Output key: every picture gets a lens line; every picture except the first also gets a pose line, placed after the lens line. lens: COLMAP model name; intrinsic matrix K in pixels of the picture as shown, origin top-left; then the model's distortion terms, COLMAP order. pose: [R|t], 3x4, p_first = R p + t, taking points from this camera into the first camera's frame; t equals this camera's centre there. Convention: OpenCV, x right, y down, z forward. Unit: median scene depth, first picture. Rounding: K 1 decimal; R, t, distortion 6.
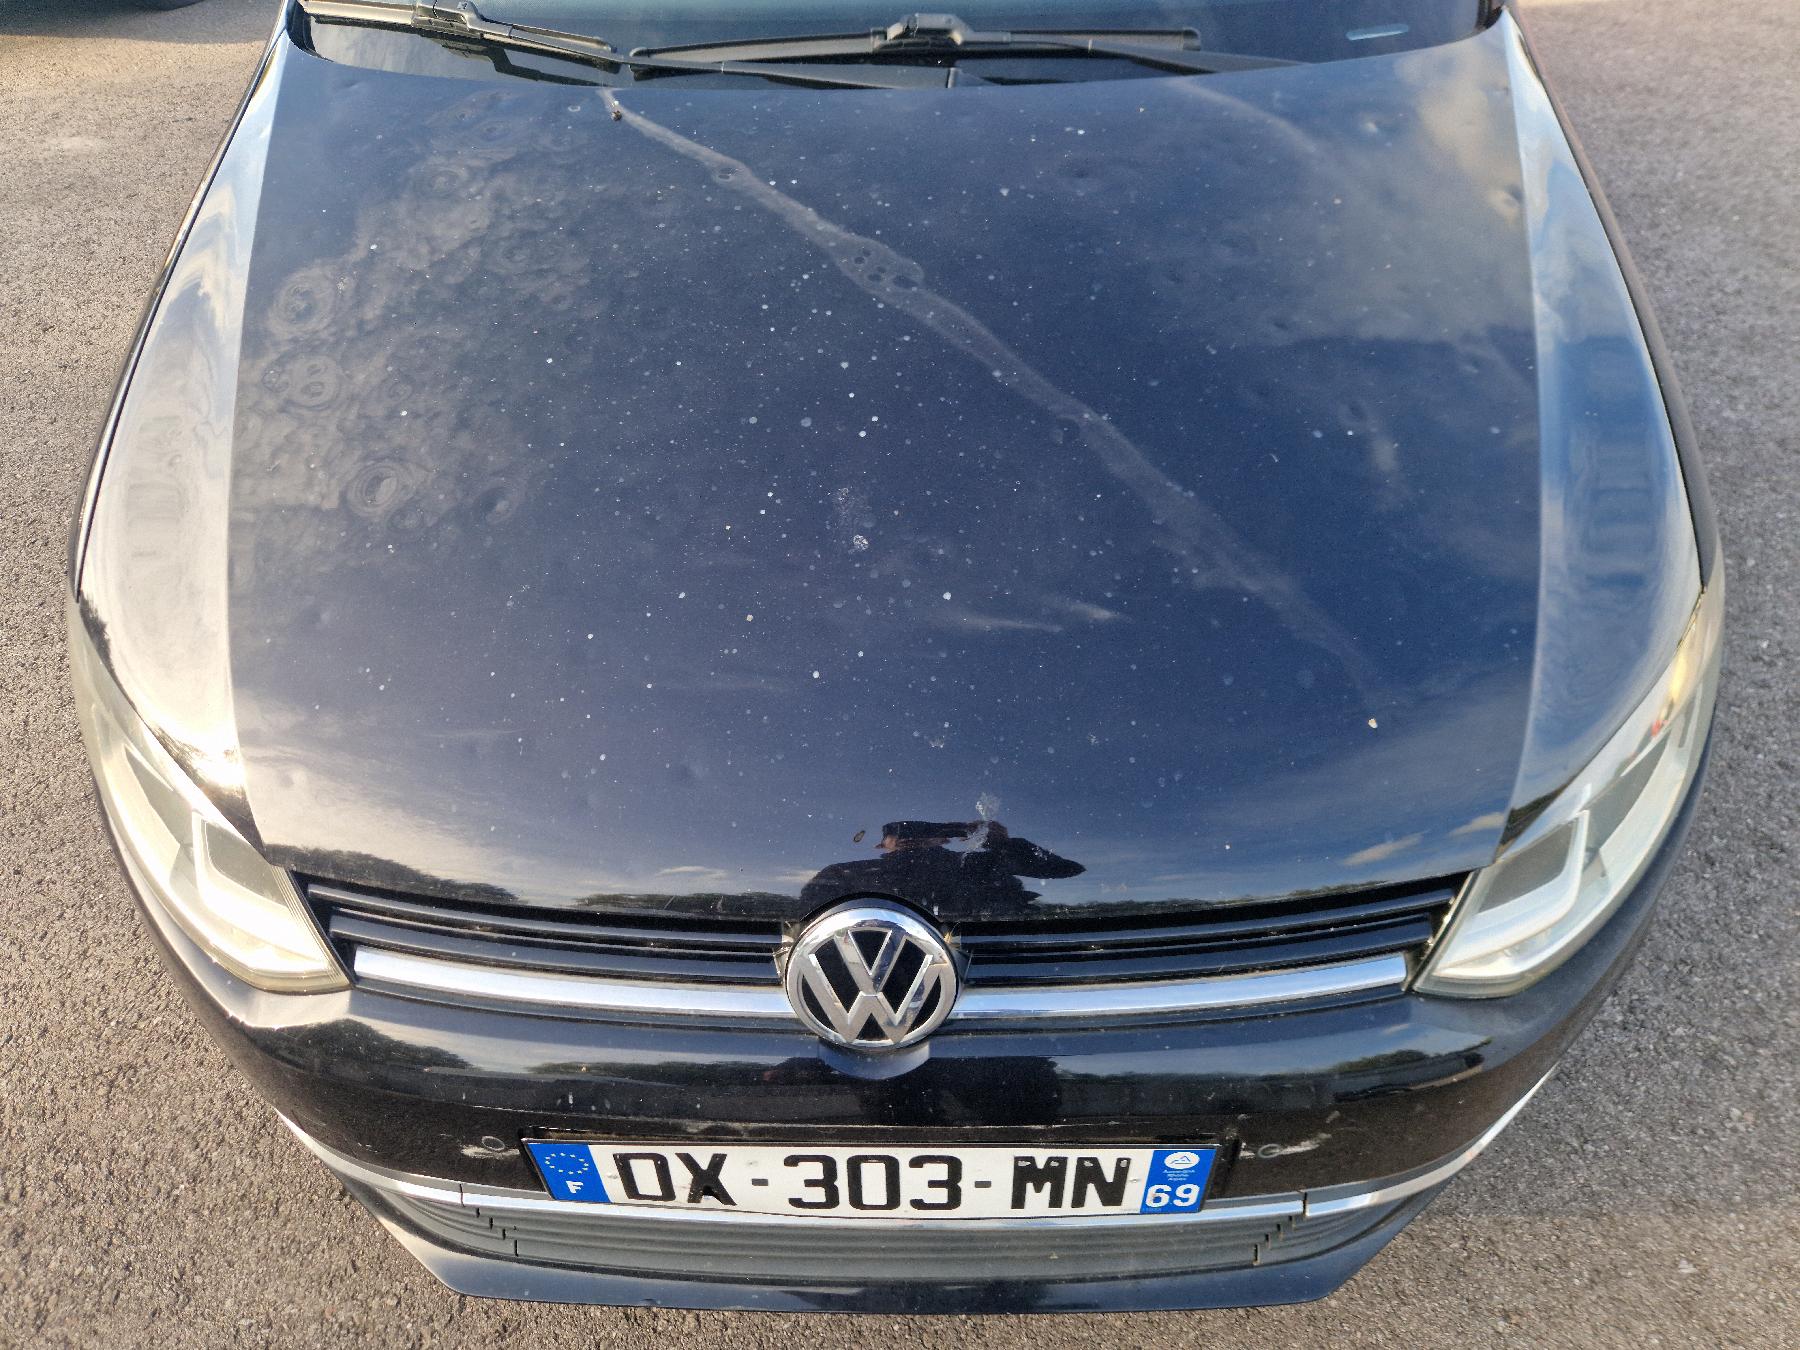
lens RADIAL K [[1261.8, 0, 918.4], [0, 1261.8, 670.6], [0, 0, 1]] dist [0.045345, -0.025430]
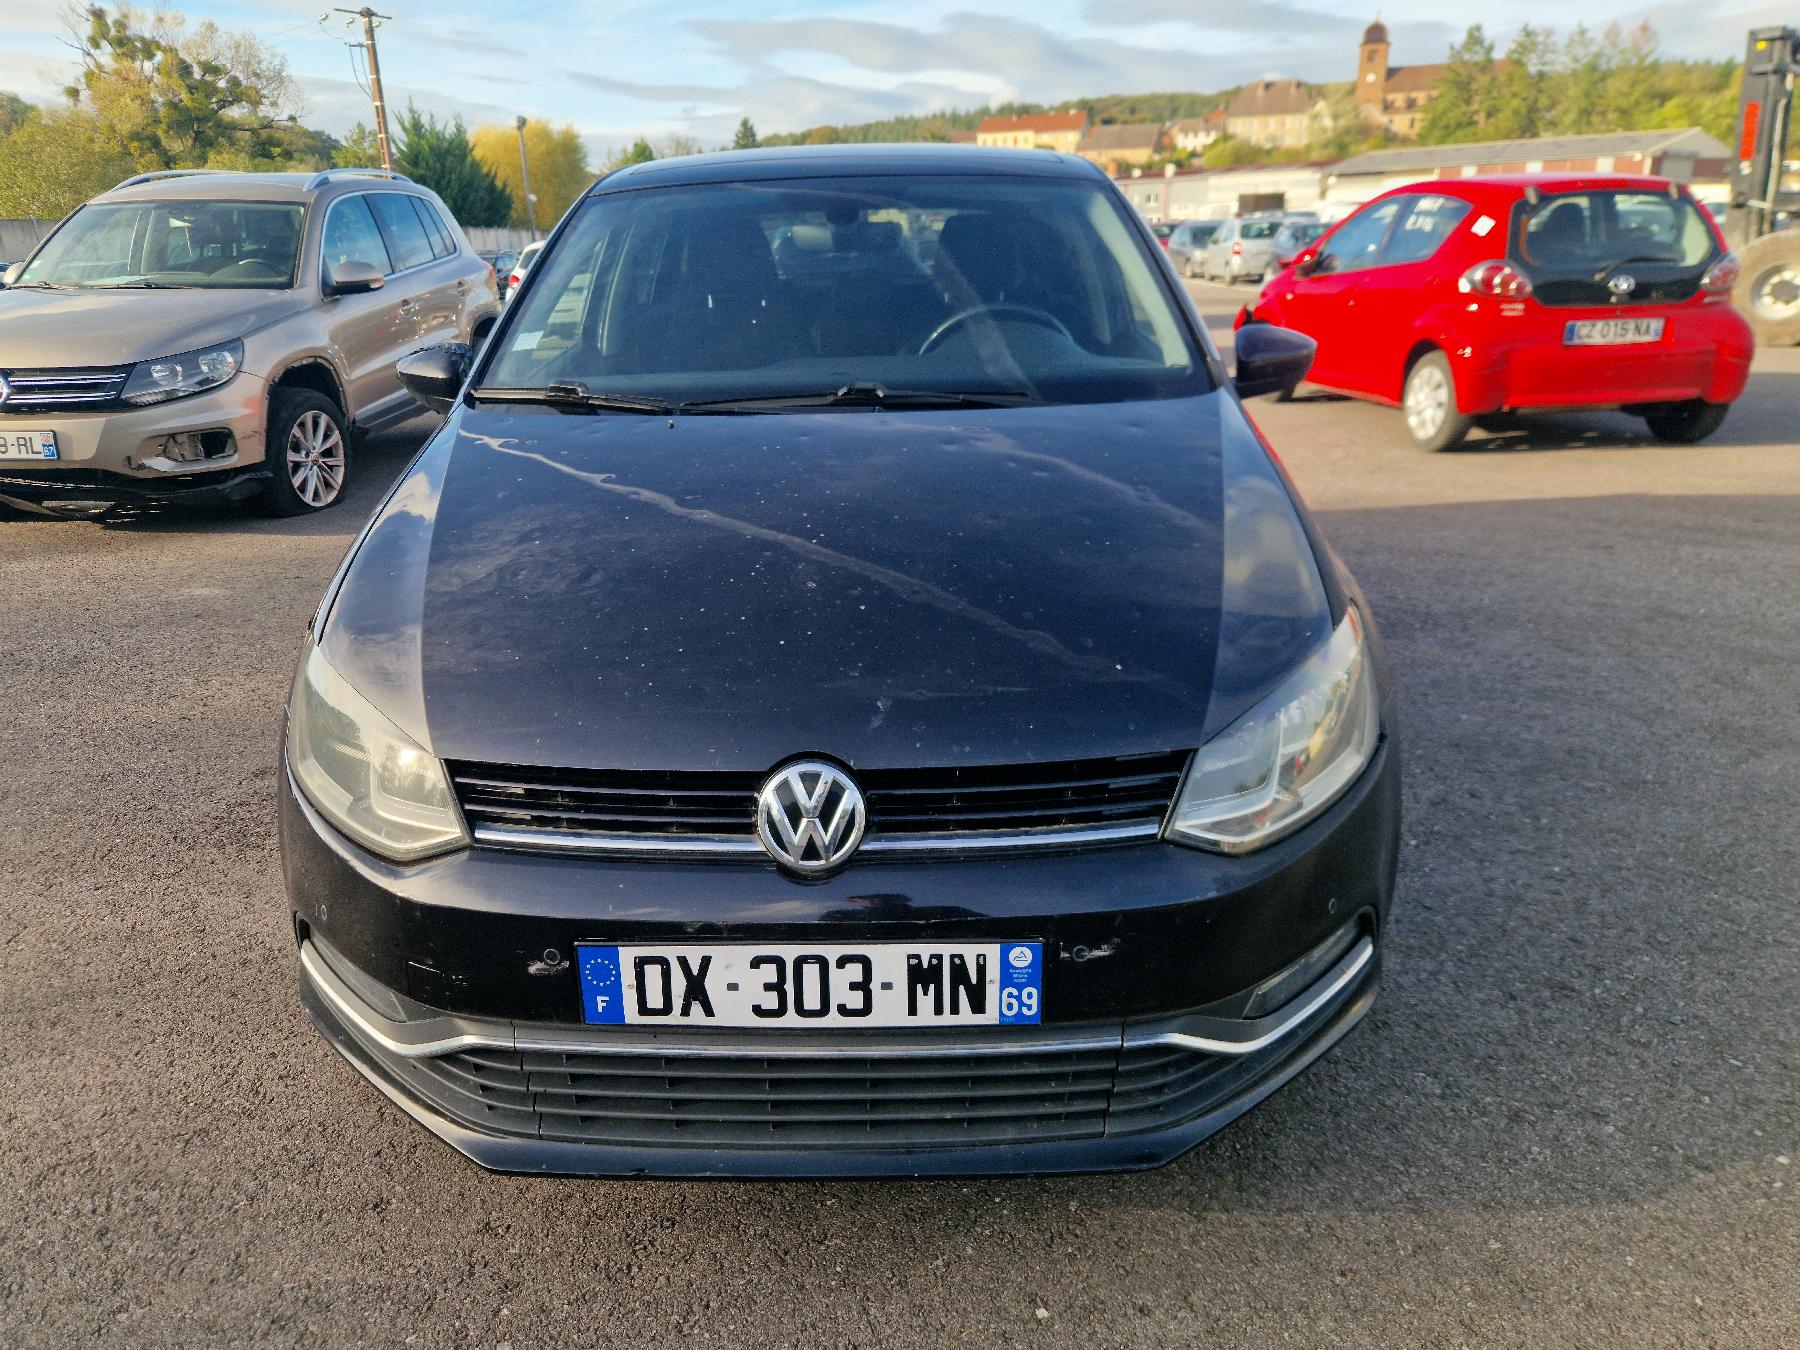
lens RADIAL K [[1263.3, 0, 897.5], [0, 1263.3, 671.2], [0, 0, 1]] dist [0.109376, -0.079420]
pose [[0.999948, -0.009956, 0.002233, 0.045123], [0.010017, 0.916080, -0.400869, 0.468848], [0.001945, 0.400871, 0.916133, -0.337104]]
